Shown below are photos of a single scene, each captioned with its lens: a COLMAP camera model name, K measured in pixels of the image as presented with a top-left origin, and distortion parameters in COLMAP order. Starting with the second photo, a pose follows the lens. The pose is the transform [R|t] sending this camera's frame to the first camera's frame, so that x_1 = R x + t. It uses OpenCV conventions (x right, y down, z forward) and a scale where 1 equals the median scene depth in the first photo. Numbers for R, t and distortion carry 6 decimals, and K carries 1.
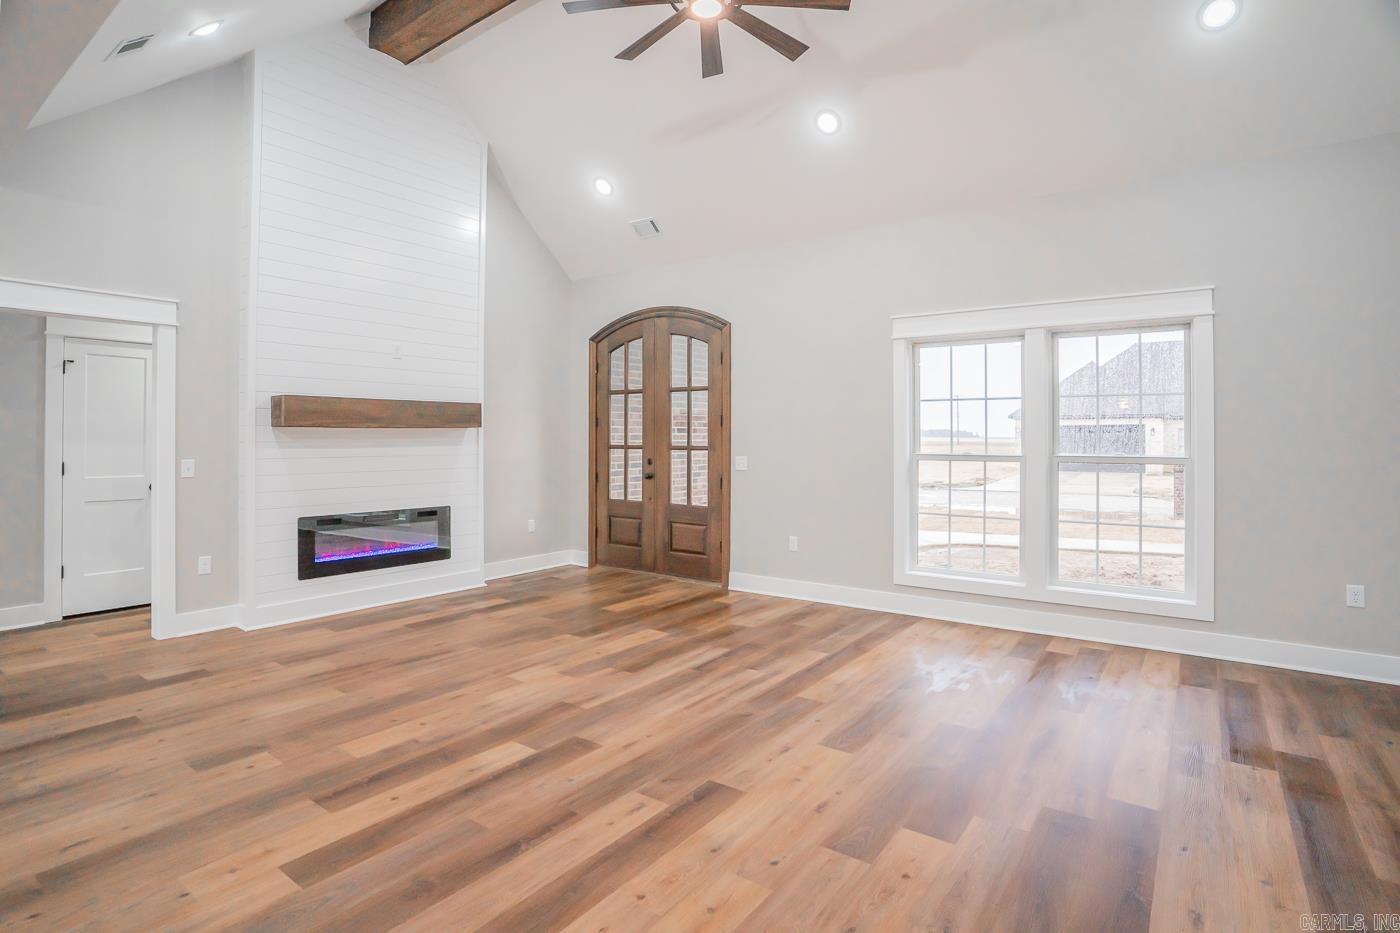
lens RADIAL K [[702.9, 0, 709.0], [0, 702.9, 434.3], [0, 0, 1]] dist [-0.074076, 0.030780]
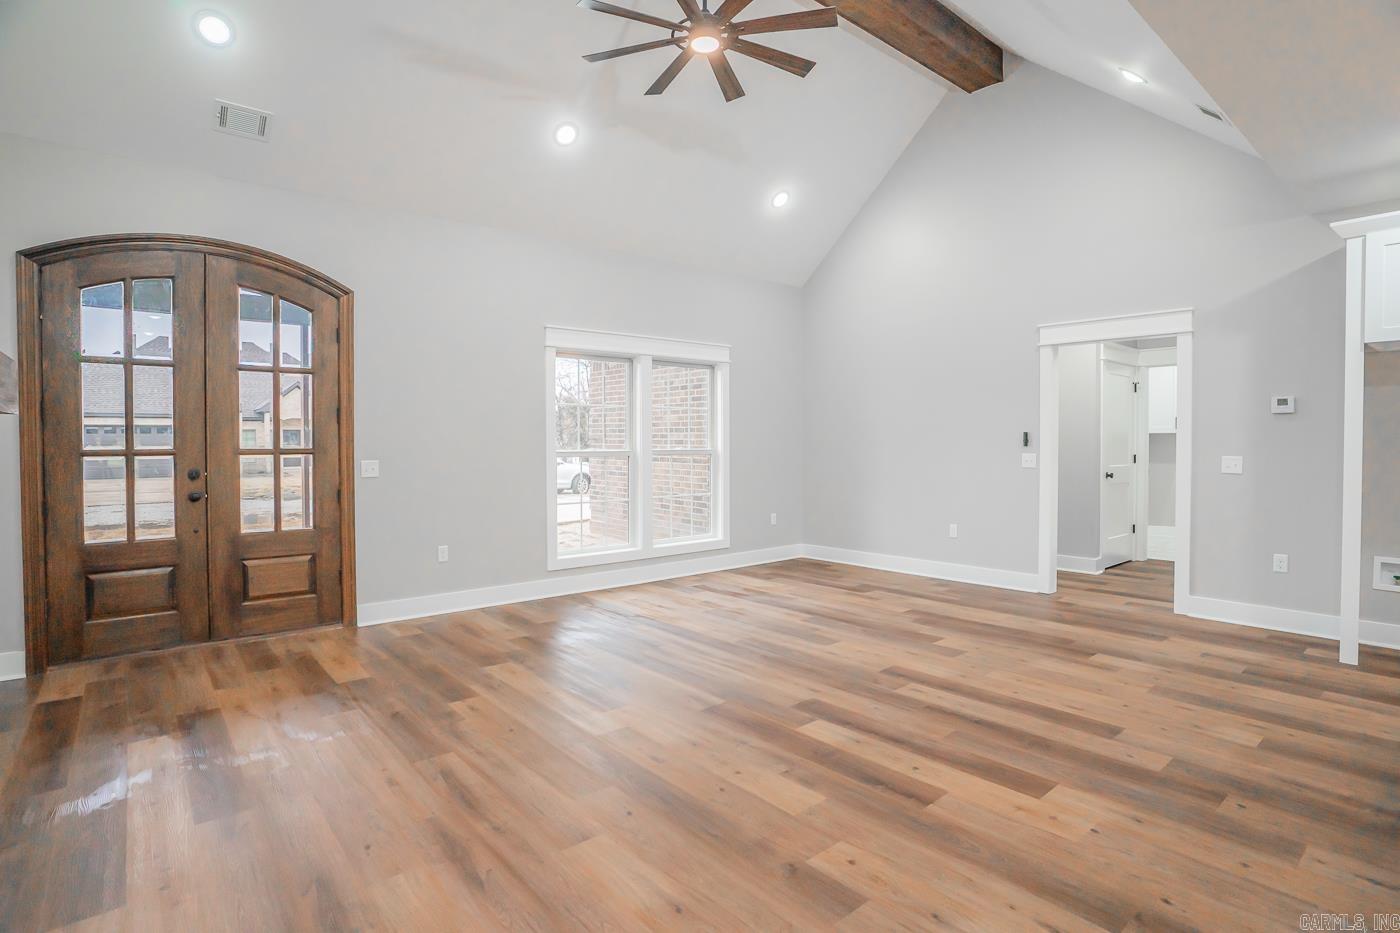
lens RADIAL K [[713.8, 0, 699.5], [0, 713.8, 450.0], [0, 0, 1]] dist [-0.084704, 0.046228]
pose [[0.237694, -0.015905, 0.971210, -0.764854], [-0.004229, 0.999840, 0.017409, 0.004230], [-0.971331, -0.008246, 0.237588, 0.508801]]
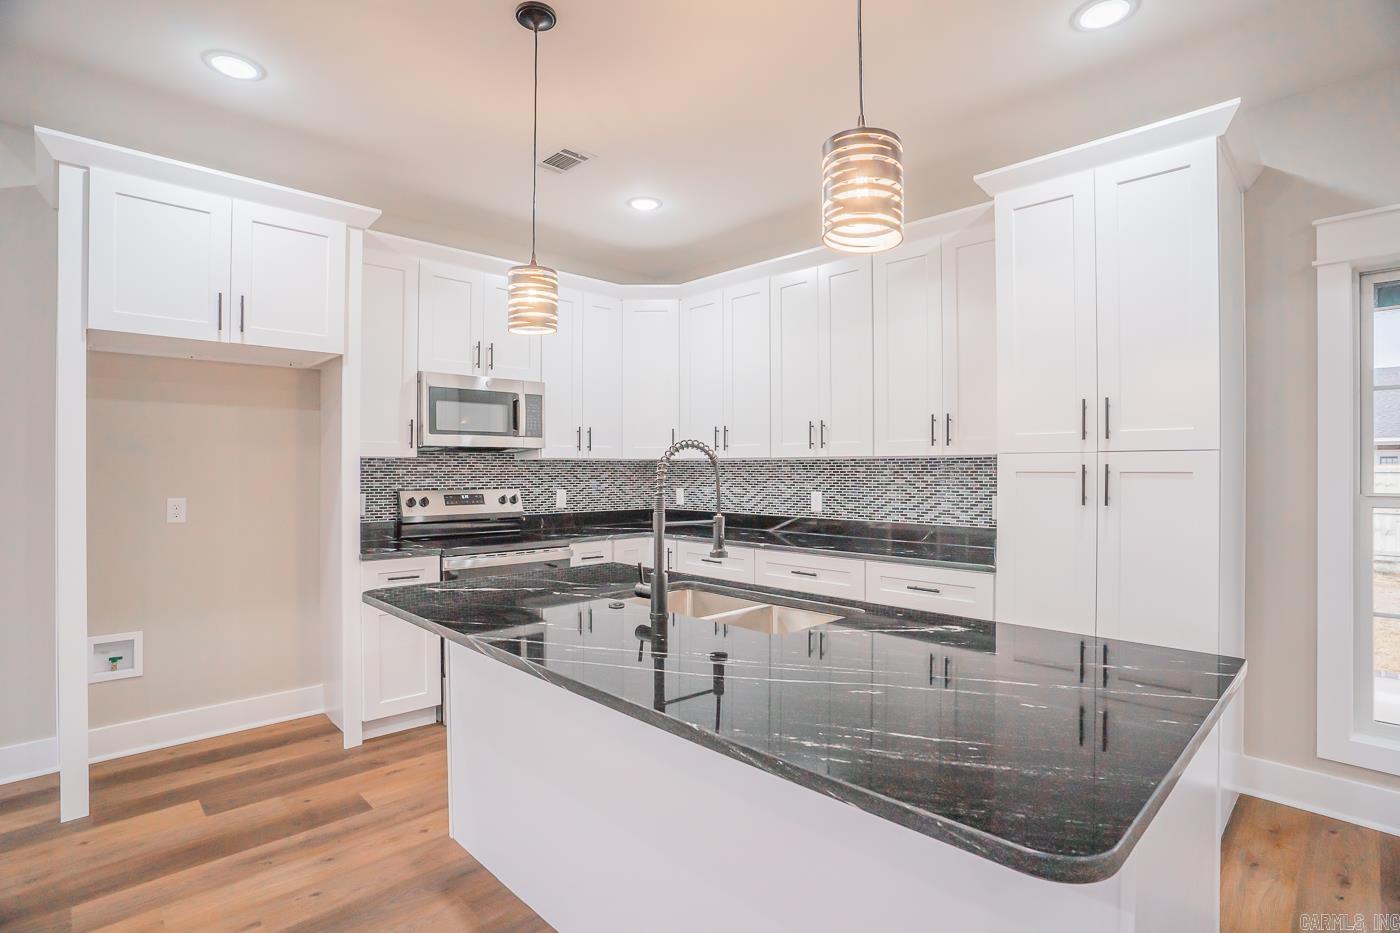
lens RADIAL K [[691.7, 0, 696.4], [0, 691.7, 468.4], [0, 0, 1]] dist [-0.080334, 0.035106]
pose [[-0.985791, 0.001351, 0.167972, -0.384673], [0.000284, 0.999980, -0.006378, 0.002241], [-0.167977, -0.006240, -0.985771, 0.383308]]
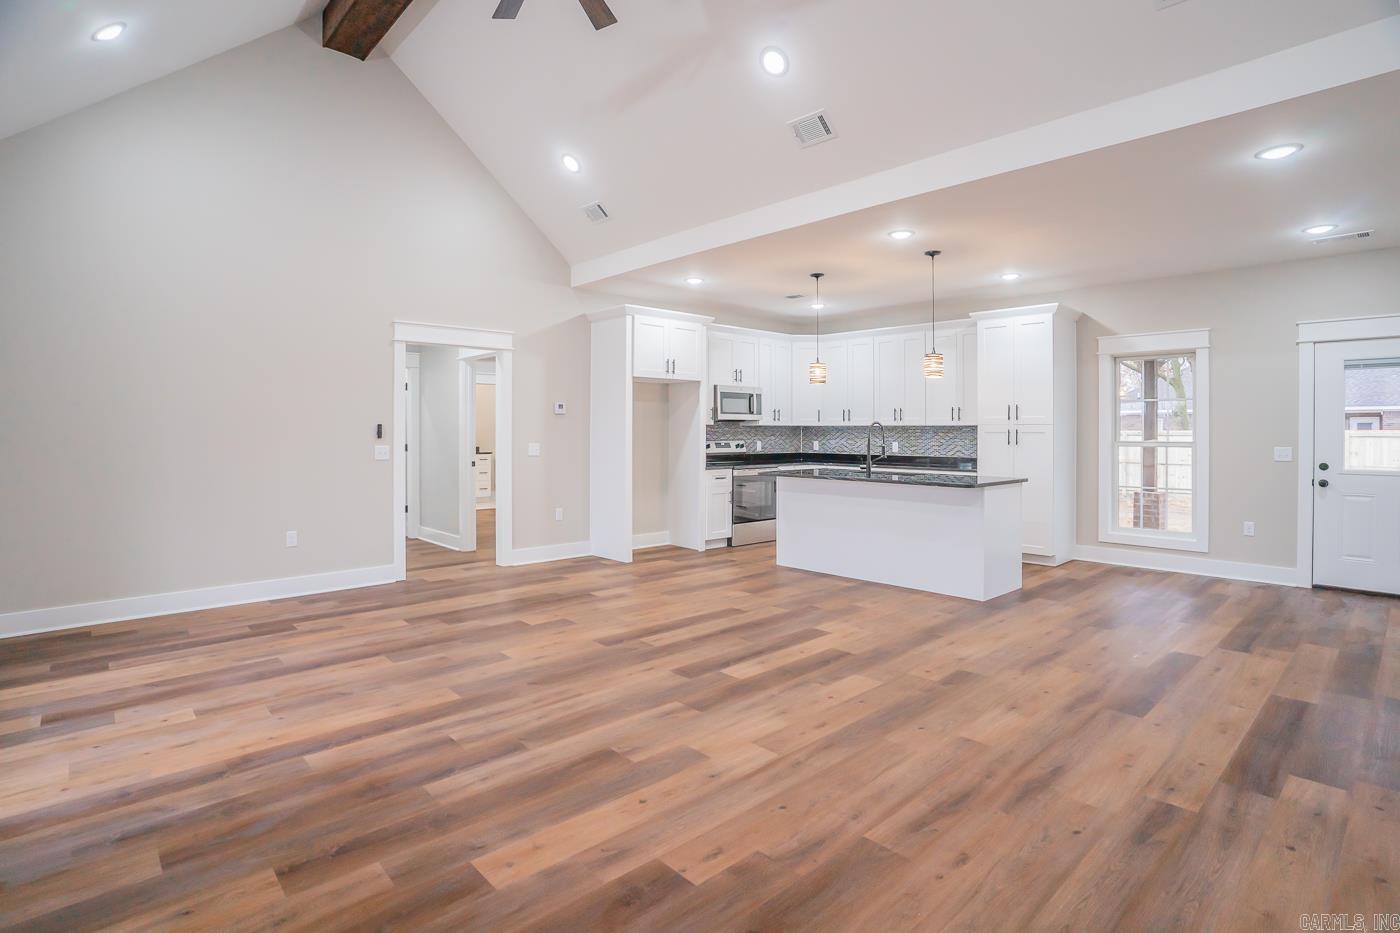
lens RADIAL K [[702.9, 0, 709.0], [0, 702.9, 434.3], [0, 0, 1]] dist [-0.074076, 0.030780]
pose [[-0.983167, -0.002642, 0.182690, -0.257491], [-0.003076, 0.999993, -0.002095, 0.010589], [-0.182683, -0.002621, -0.983168, 1.262652]]
